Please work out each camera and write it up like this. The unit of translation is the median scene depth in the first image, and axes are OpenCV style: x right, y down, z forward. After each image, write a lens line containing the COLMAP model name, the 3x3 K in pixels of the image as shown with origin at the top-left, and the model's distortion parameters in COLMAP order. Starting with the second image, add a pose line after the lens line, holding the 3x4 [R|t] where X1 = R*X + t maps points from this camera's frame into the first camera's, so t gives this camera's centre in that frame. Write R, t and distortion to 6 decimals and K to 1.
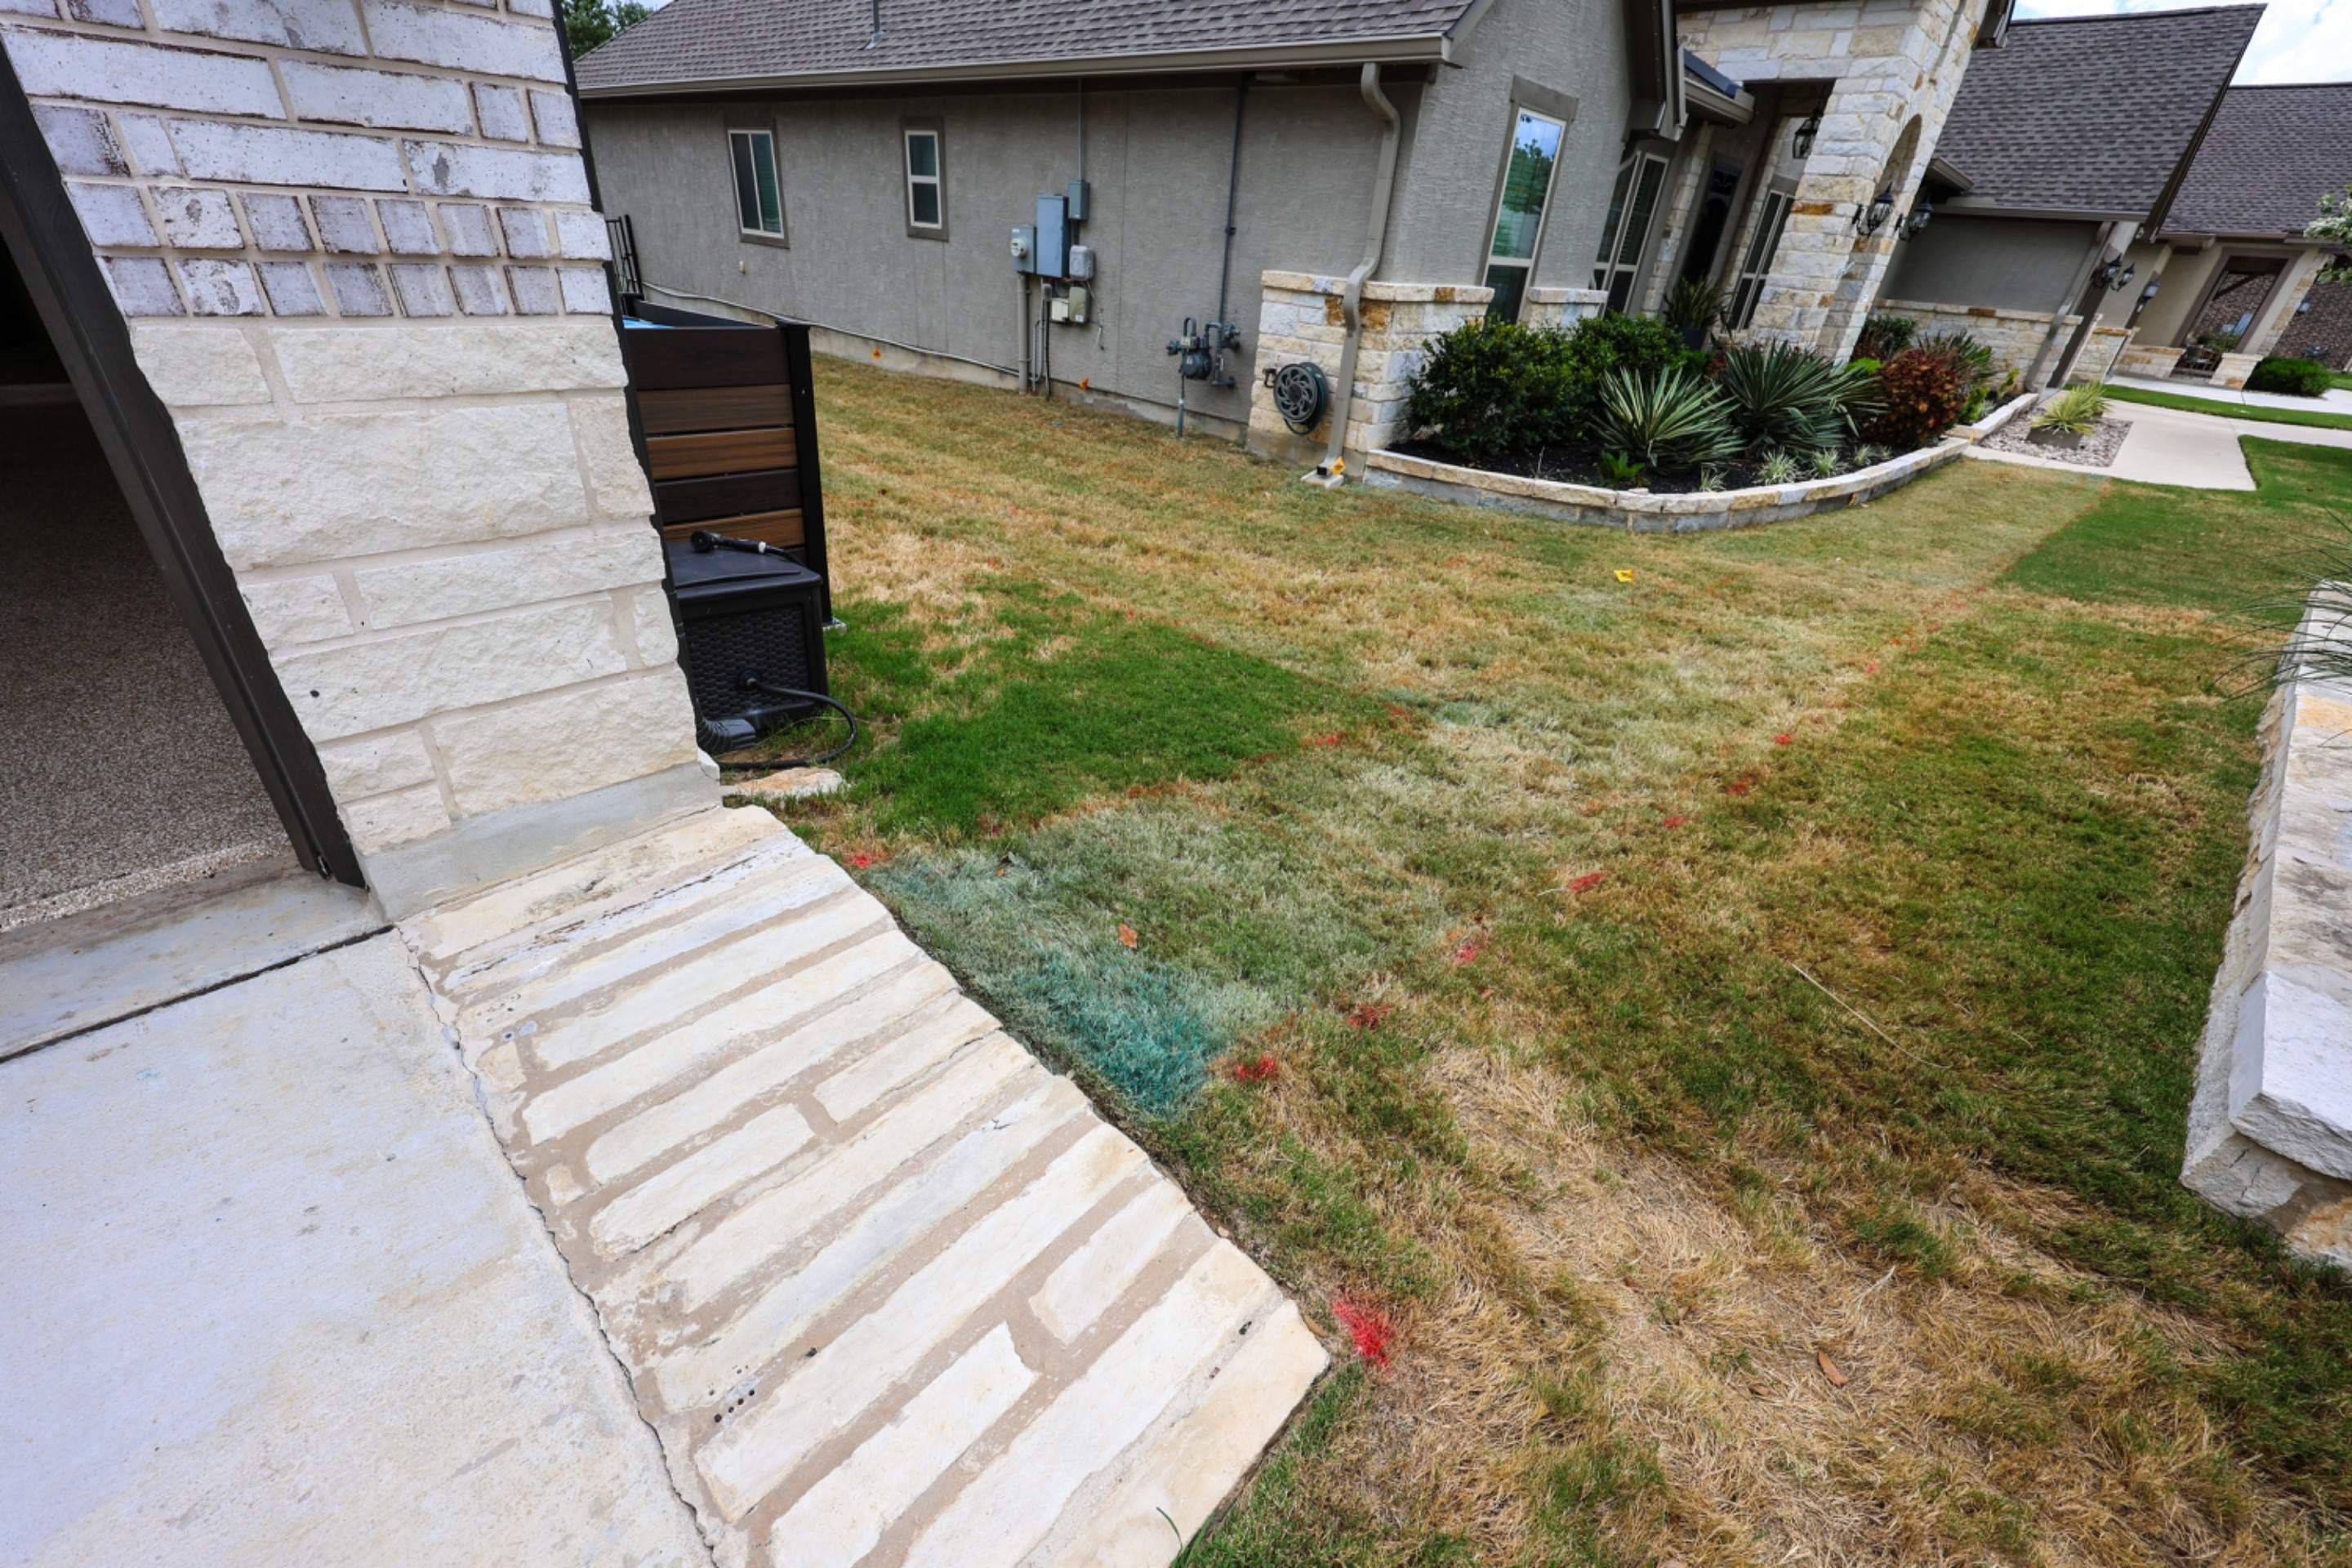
lens RADIAL K [[941.9, 0, 1171.5], [0, 941.9, 780.7], [0, 0, 1]] dist [0.003490, -0.000390]
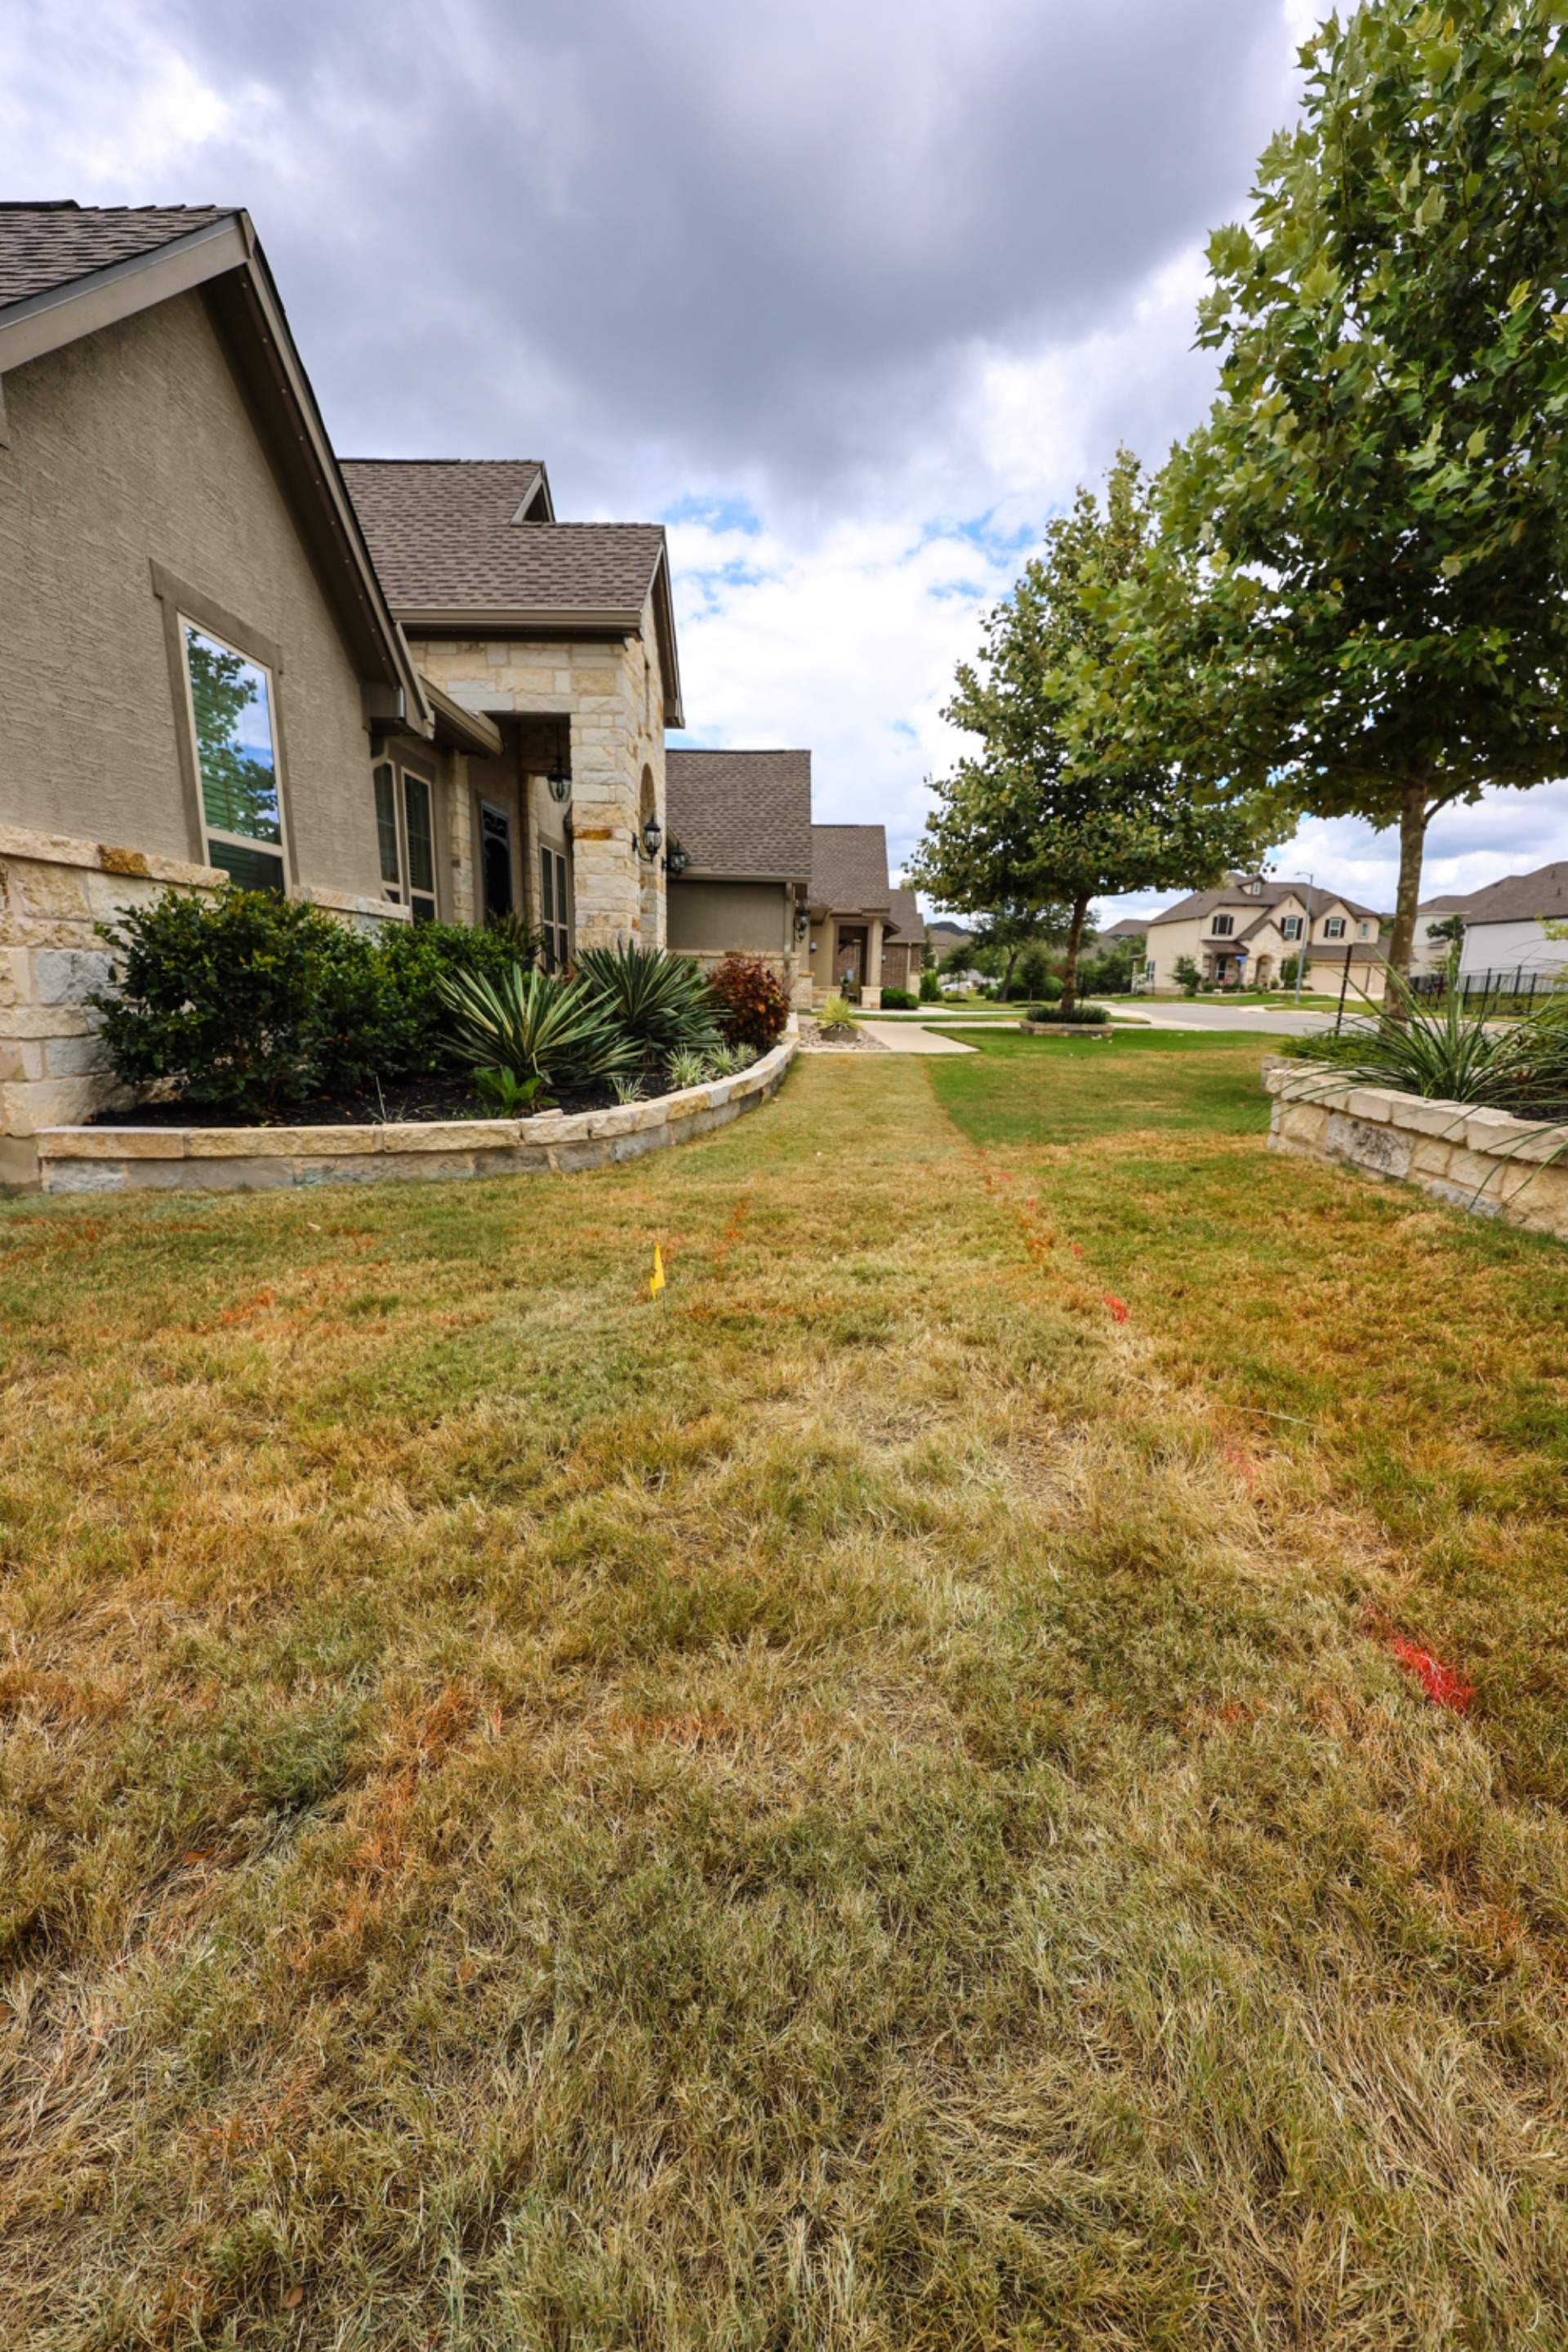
lens RADIAL K [[941.9, 0, 784.5], [0, 941.9, 1188.0], [0, 0, 1]] dist [0.003490, -0.000390]
pose [[0.728263, -0.201914, 0.654877, 0.167200], [0.375233, 0.917119, -0.134511, -0.105158], [-0.573441, 0.343691, 0.743668, 0.411883]]
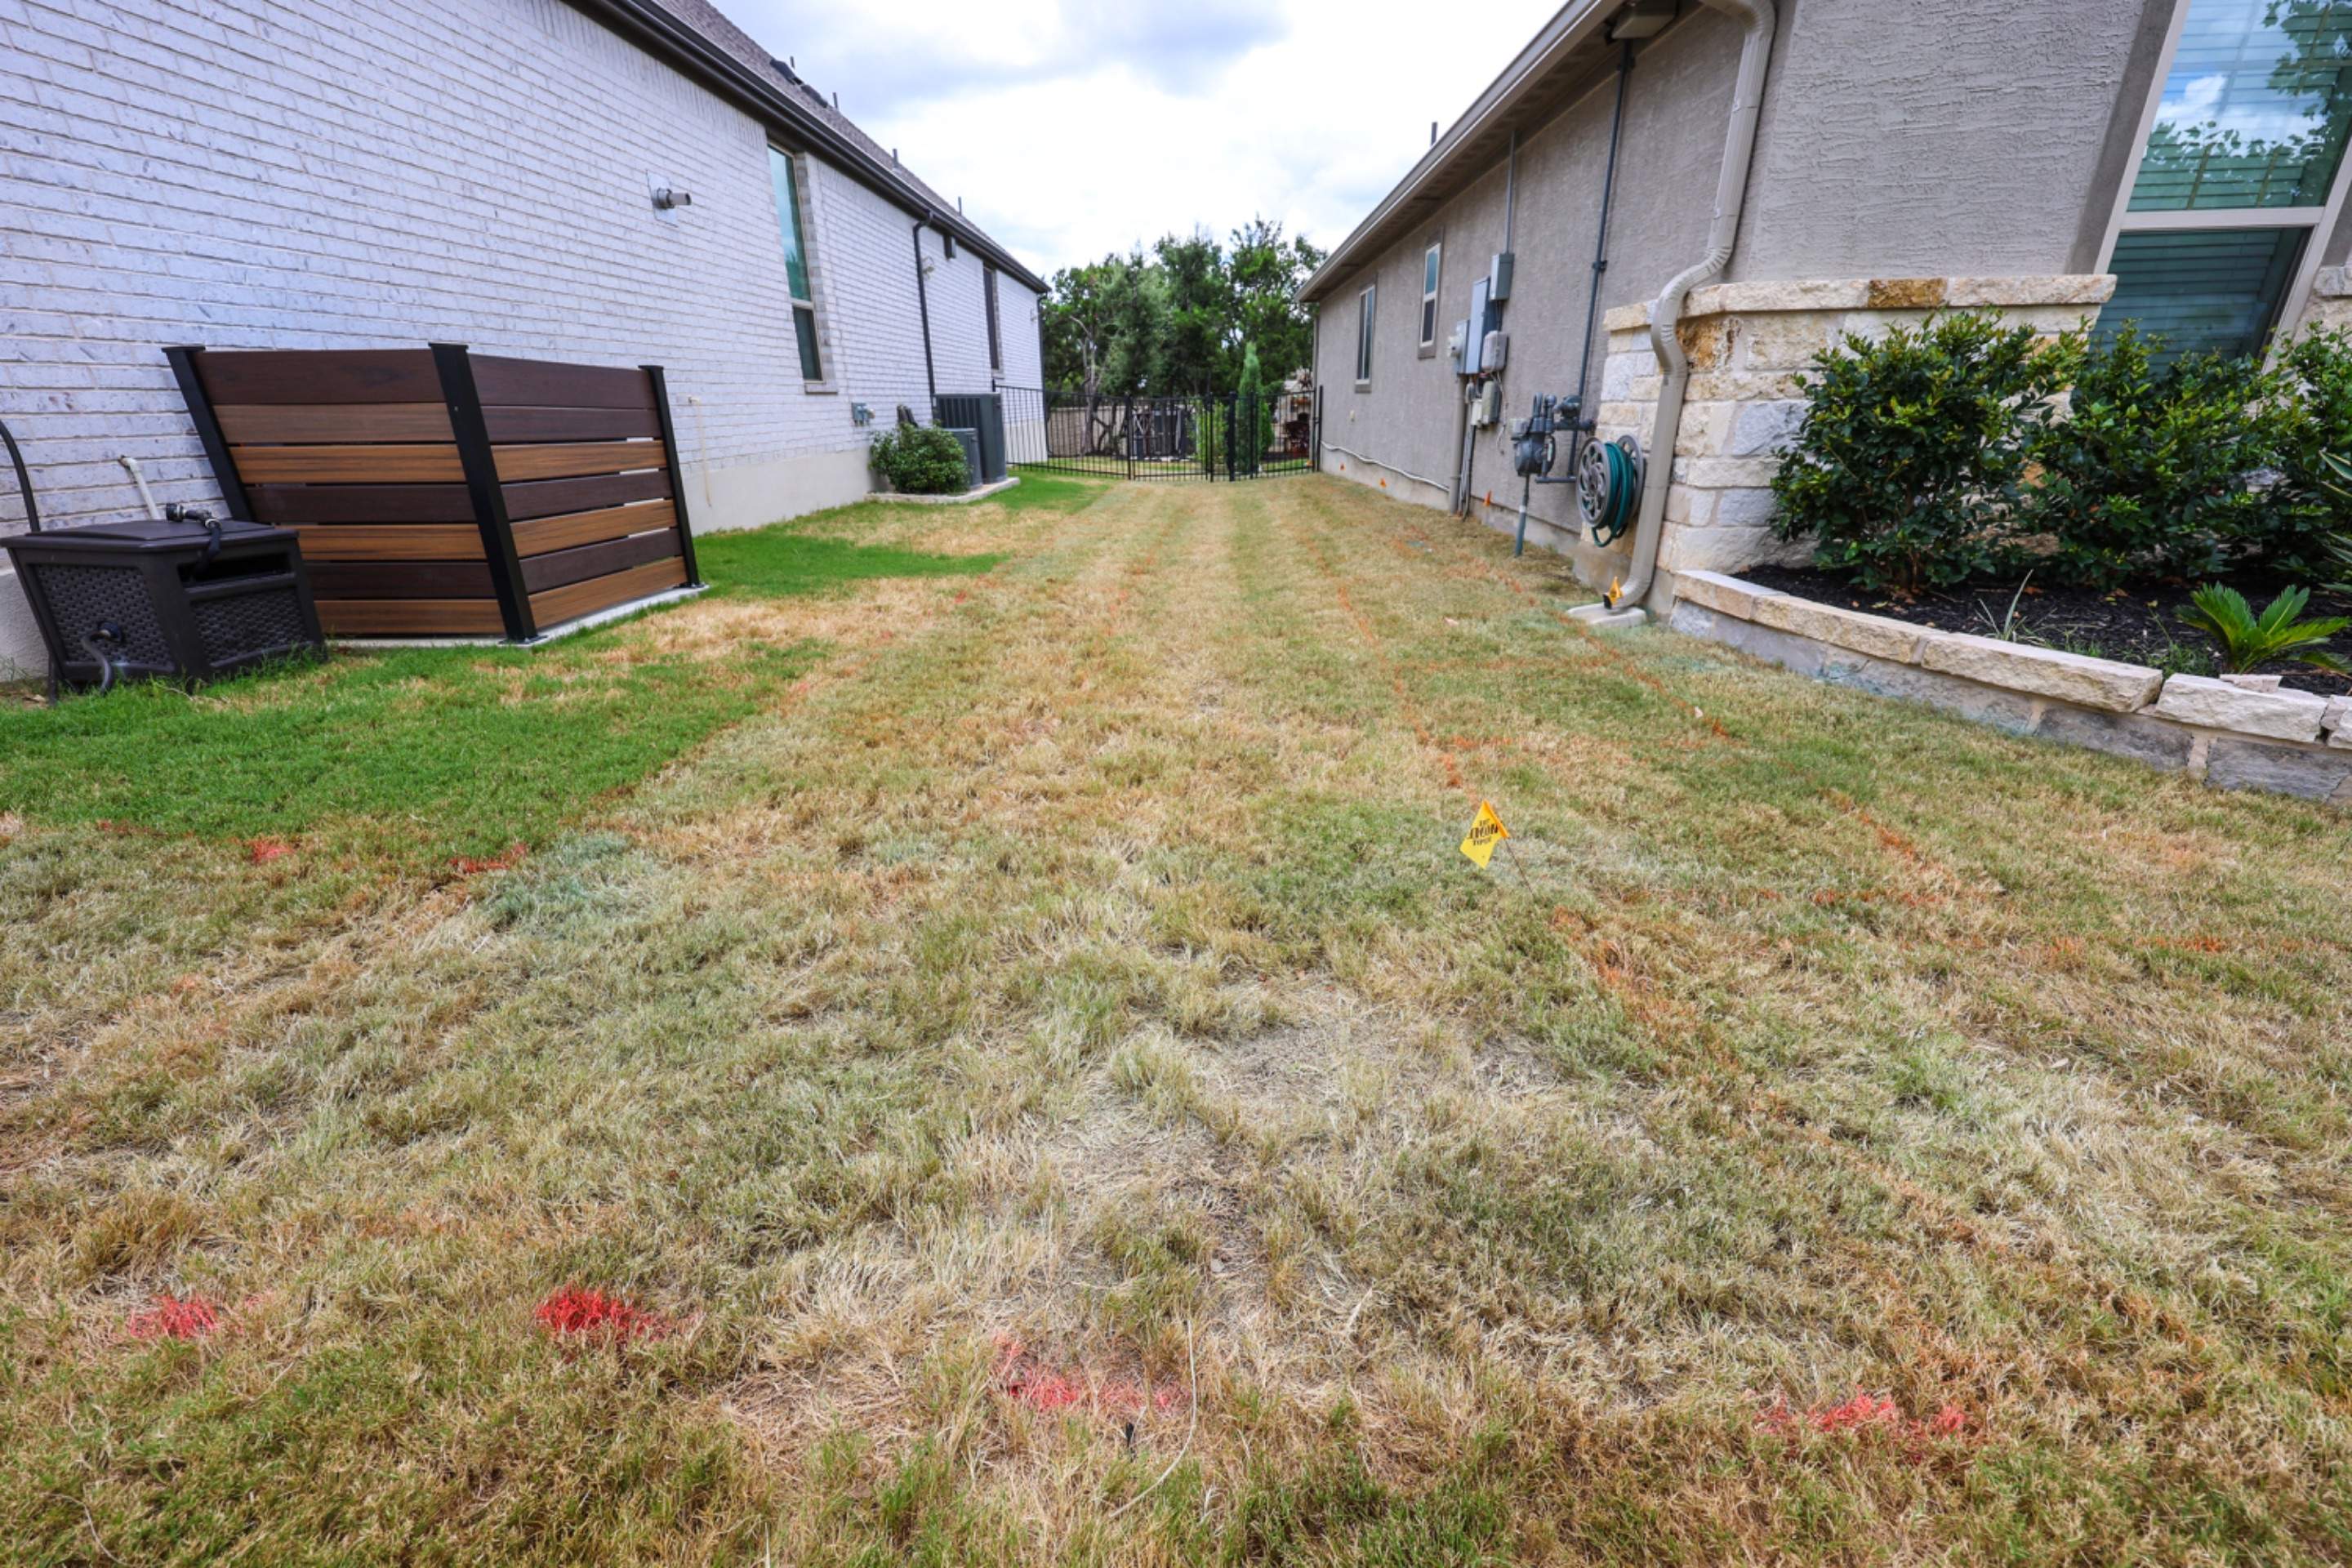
lens RADIAL K [[941.9, 0, 1175.1], [0, 941.9, 787.9], [0, 0, 1]] dist [0.003490, -0.000390]
pose [[0.673702, 0.202738, -0.710649, 0.447999], [-0.314244, 0.948953, -0.027184, -0.113517], [0.668862, 0.241631, 0.703021, 0.427602]]
